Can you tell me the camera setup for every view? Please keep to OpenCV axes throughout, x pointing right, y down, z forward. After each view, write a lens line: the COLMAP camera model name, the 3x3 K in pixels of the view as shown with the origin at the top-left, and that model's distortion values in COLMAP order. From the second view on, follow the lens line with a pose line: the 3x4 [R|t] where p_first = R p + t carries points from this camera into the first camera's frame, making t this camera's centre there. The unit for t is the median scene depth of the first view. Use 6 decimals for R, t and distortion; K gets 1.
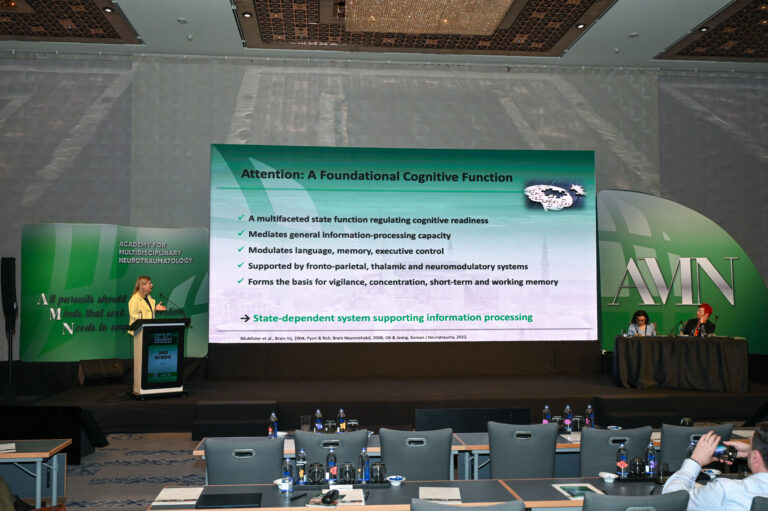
lens RADIAL K [[696.0, 0, 384.0], [0, 696.0, 255.5], [0, 0, 1]] dist [0.015168, -0.004525]
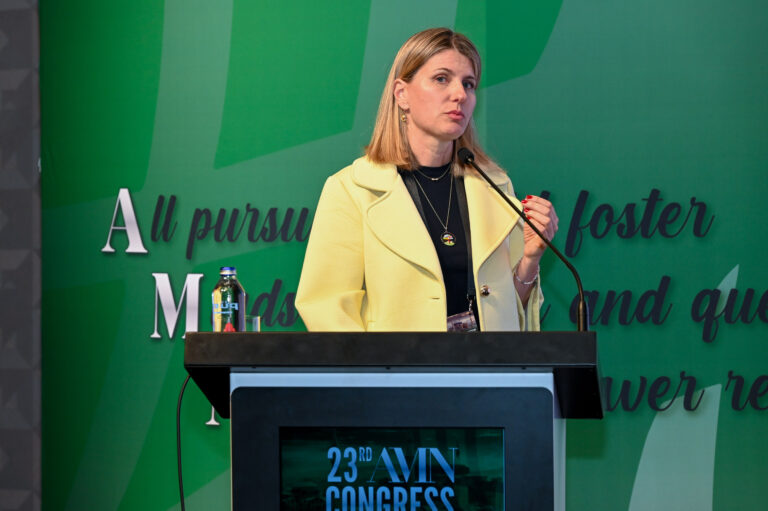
lens RADIAL K [[2790.9, 0, 357.0], [0, 2790.9, 255.3], [0, 0, 1]] dist [0.020186, -1.118072]
pose [[0.764149, -0.007438, -0.644996, 0.008794], [0.041228, 0.998452, 0.037330, 0.047246], [0.643720, -0.055117, 0.763273, 0.501853]]
